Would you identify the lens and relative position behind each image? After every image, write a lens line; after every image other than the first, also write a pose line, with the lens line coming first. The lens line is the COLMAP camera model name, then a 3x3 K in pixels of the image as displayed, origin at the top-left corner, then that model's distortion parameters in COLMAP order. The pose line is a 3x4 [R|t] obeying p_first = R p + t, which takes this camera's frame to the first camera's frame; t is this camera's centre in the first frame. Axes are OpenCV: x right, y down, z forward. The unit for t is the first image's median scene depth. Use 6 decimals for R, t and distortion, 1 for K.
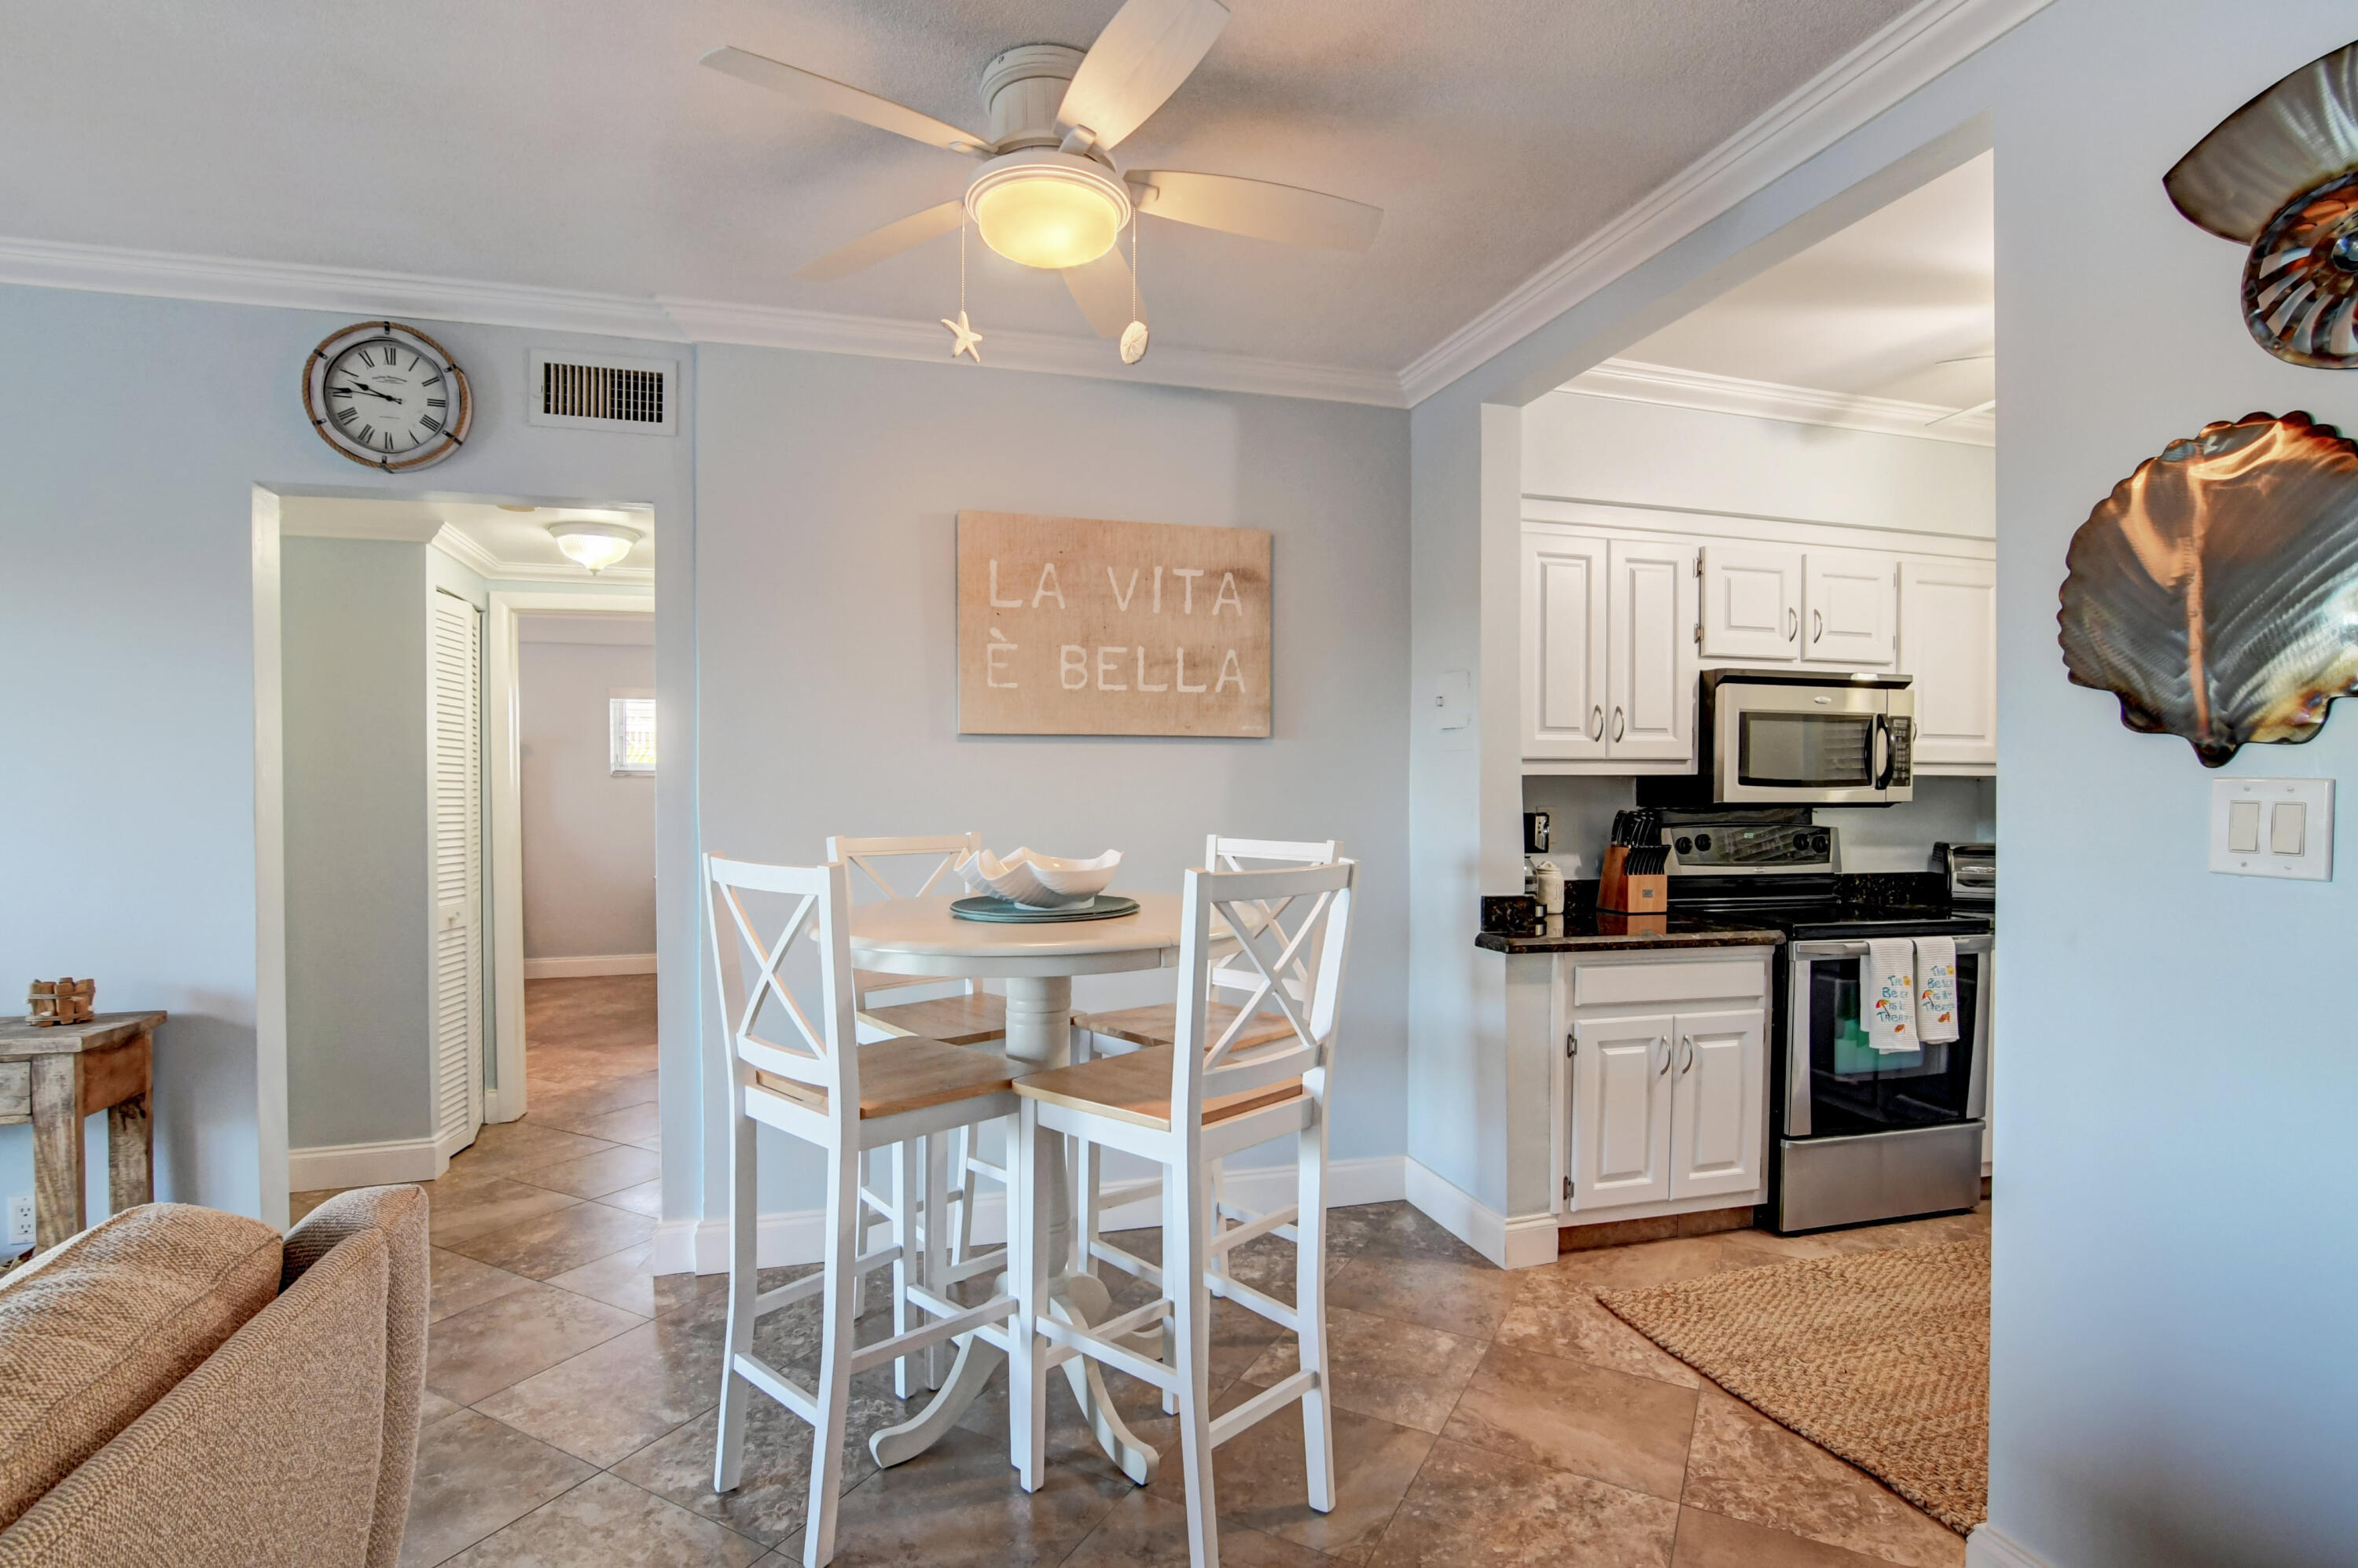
lens RADIAL K [[1154.5, 0, 1159.2], [0, 1154.5, 797.2], [0, 0, 1]] dist [-0.022145, 0.007209]
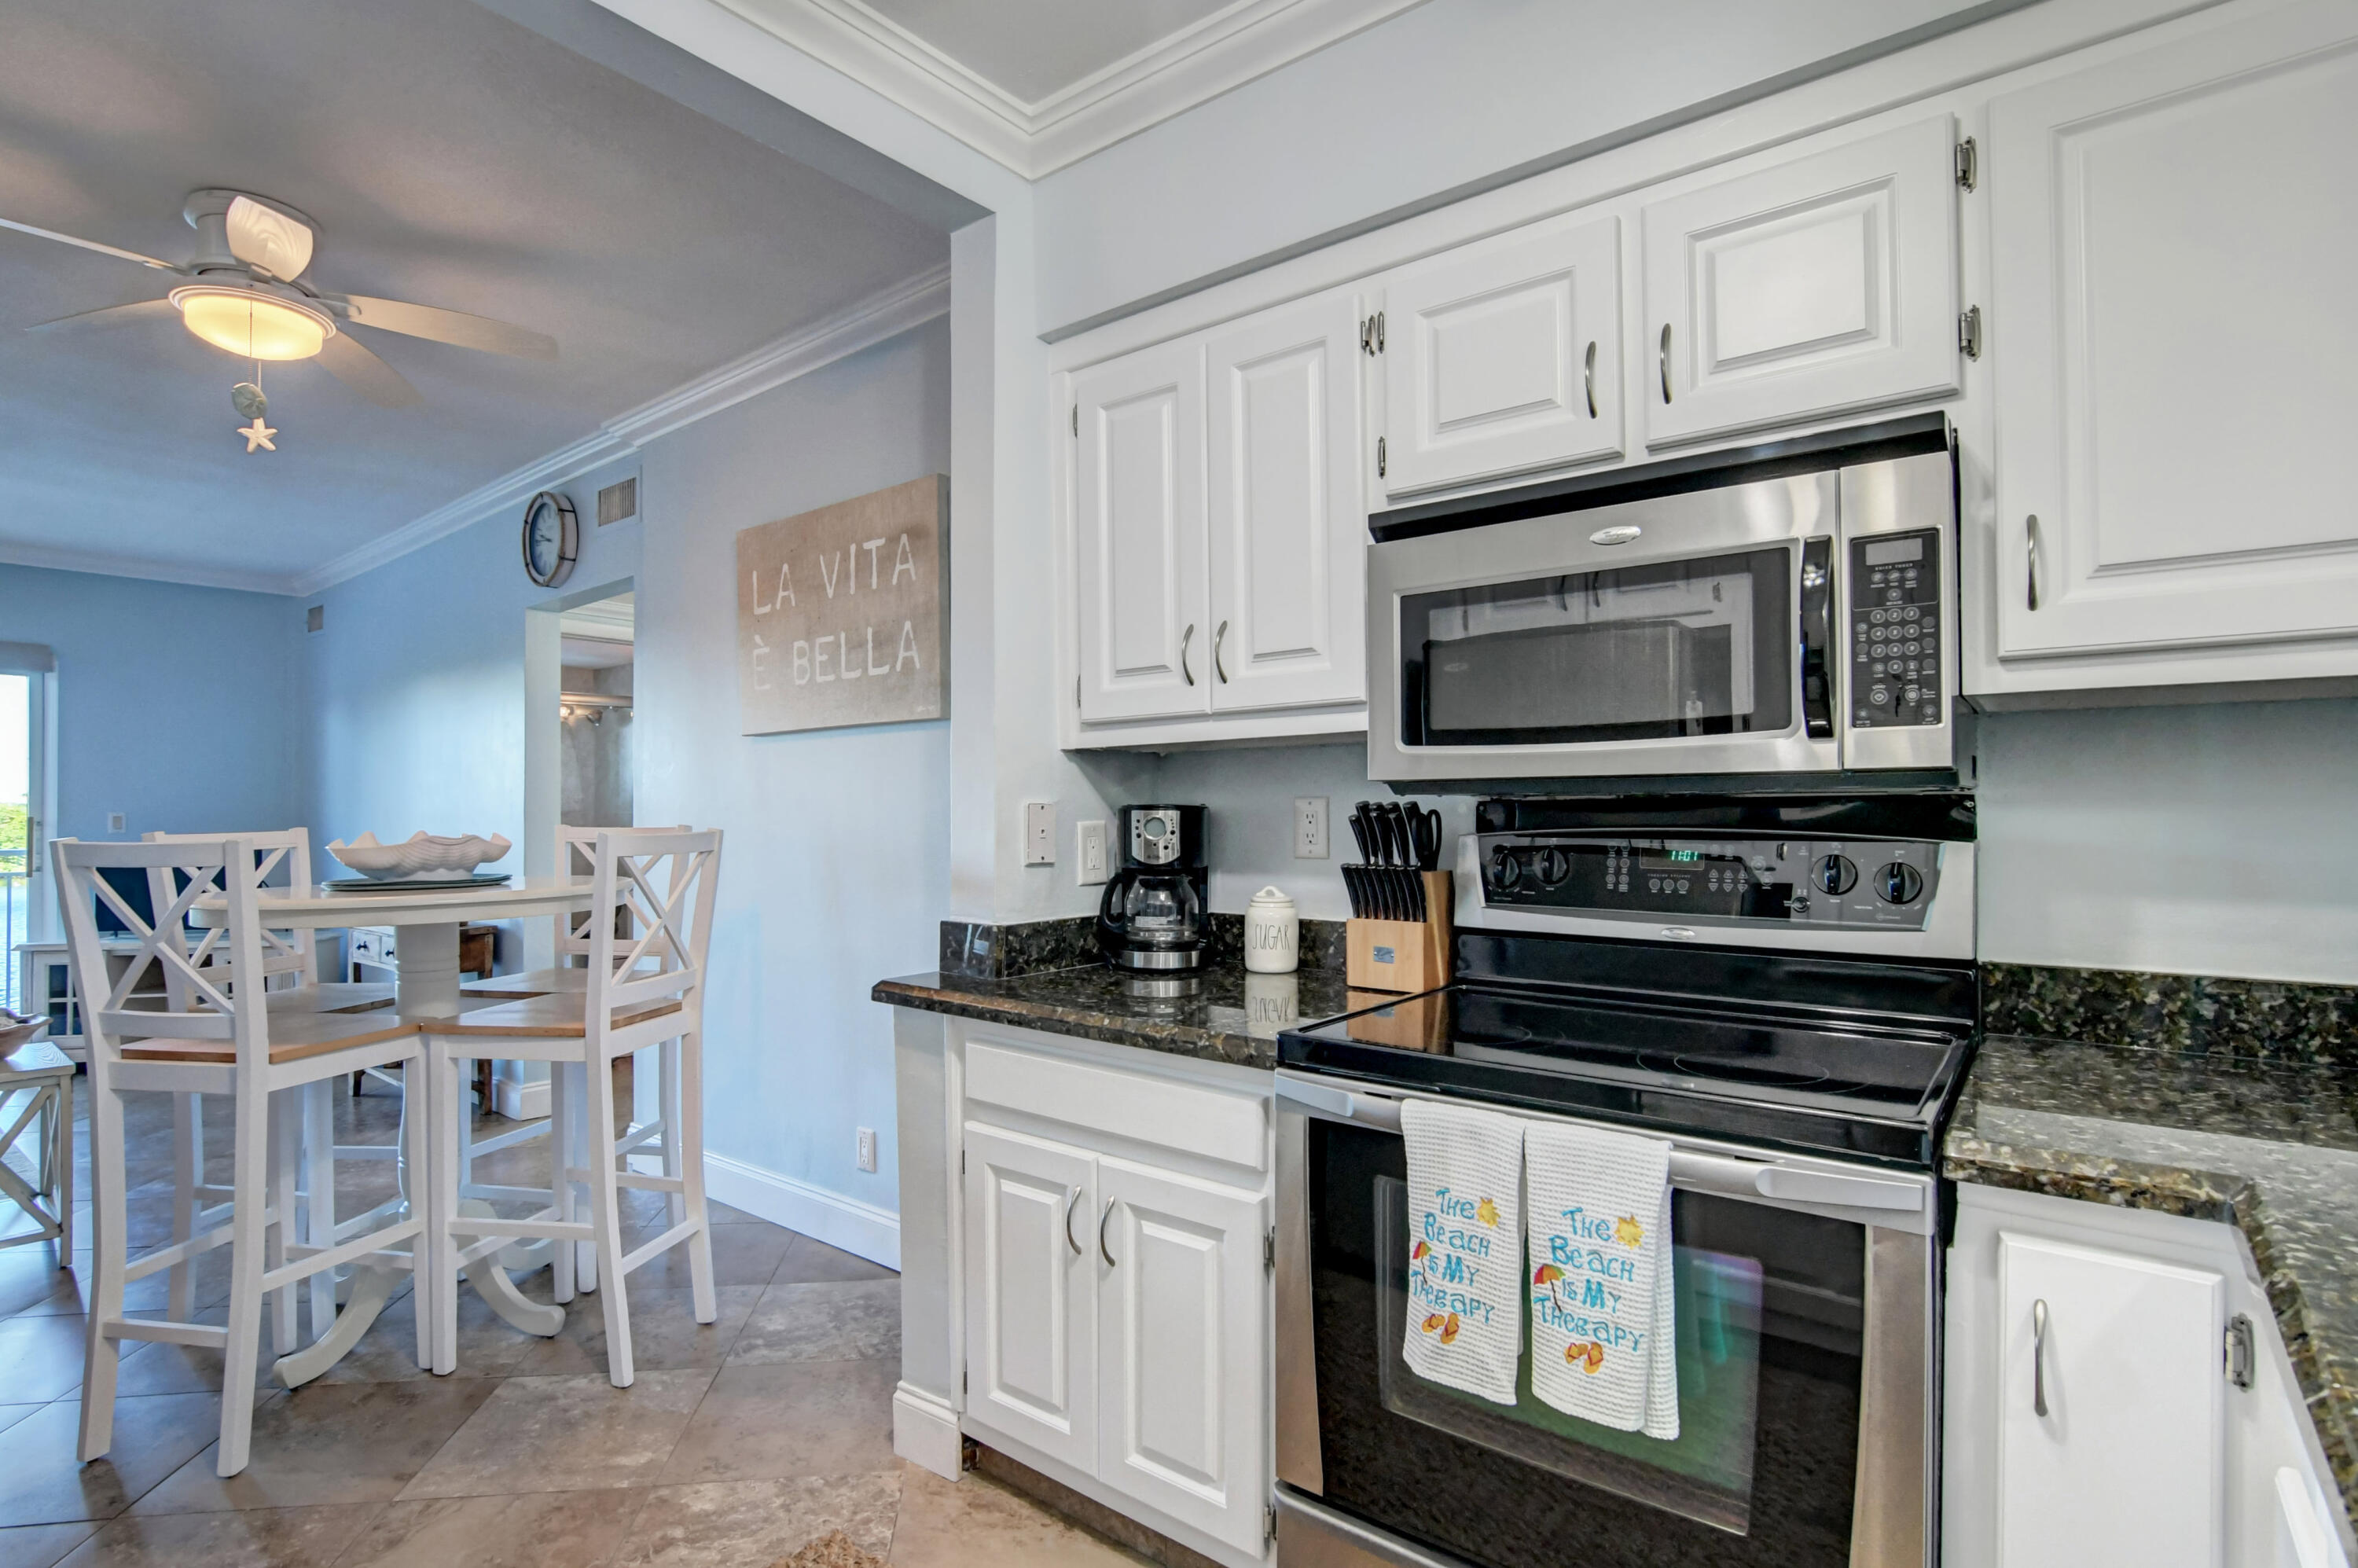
lens RADIAL K [[1154.5, 0, 1162.9], [0, 1154.5, 793.2], [0, 0, 1]] dist [-0.022145, 0.007209]
pose [[0.575892, -0.017679, -0.817334, 0.897250], [0.001170, 0.999783, -0.020801, 0.021060], [0.817525, 0.011023, 0.575788, 0.666736]]
